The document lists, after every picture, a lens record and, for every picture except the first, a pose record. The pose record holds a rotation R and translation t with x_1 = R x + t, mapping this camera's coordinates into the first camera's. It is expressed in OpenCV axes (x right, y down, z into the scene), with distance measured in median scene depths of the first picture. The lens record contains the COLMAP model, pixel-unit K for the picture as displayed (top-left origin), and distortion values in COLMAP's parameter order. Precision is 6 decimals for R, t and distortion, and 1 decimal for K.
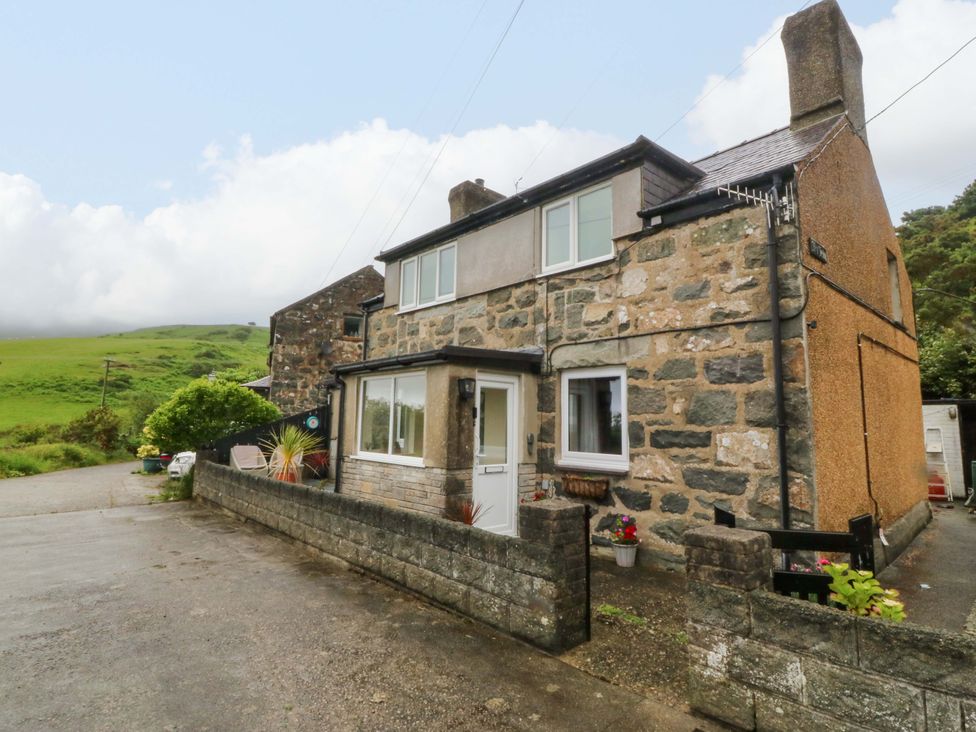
lens RADIAL K [[509.3, 0, 491.1], [0, 509.3, 362.0], [0, 0, 1]] dist [0.000476, -0.013439]
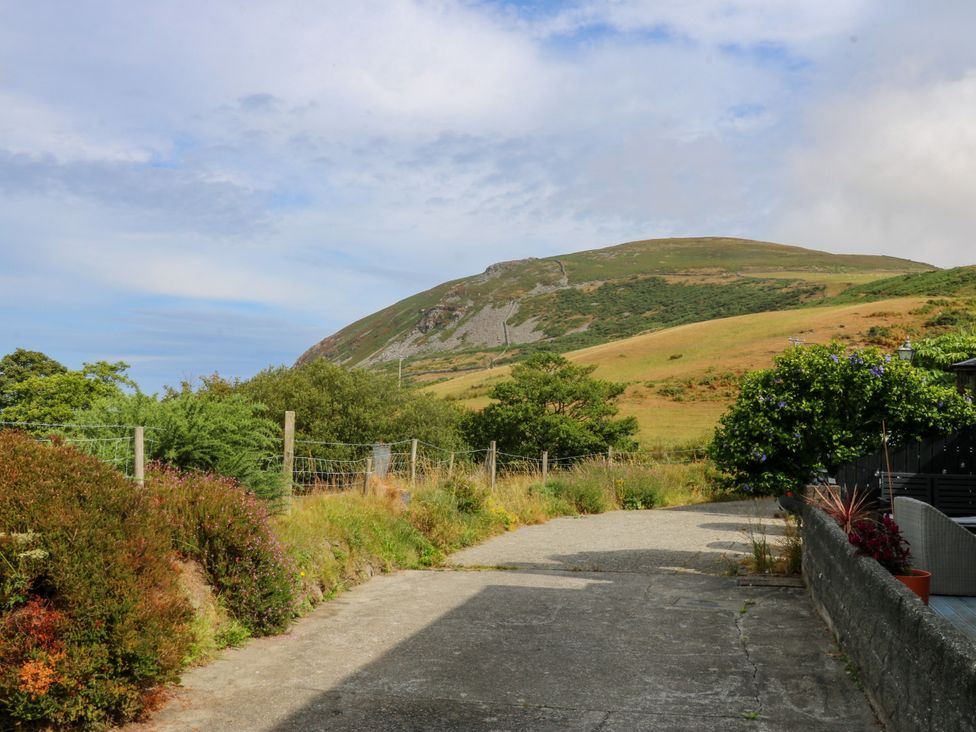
lens RADIAL K [[918.5, 0, 490.2], [0, 918.5, 358.7], [0, 0, 1]] dist [-0.120235, 0.000000]
pose [[0.544652, -0.056093, -0.836784, 0.033013], [0.080226, 0.996670, -0.014593, 0.053171], [0.834816, -0.059183, 0.547338, 0.372919]]
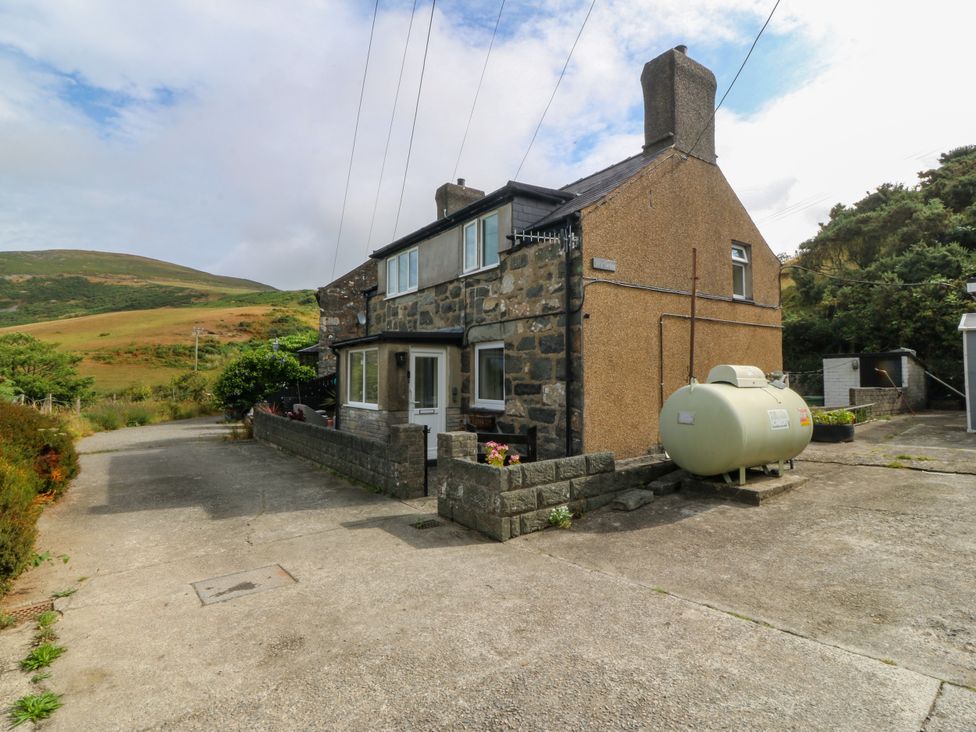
lens RADIAL K [[509.3, 0, 491.1], [0, 509.3, 360.7], [0, 0, 1]] dist [0.000476, -0.013439]
pose [[0.991670, -0.022870, -0.126754, 0.360425], [0.033531, 0.996017, 0.082624, -0.051066], [0.124360, -0.086186, 0.988487, -0.413941]]
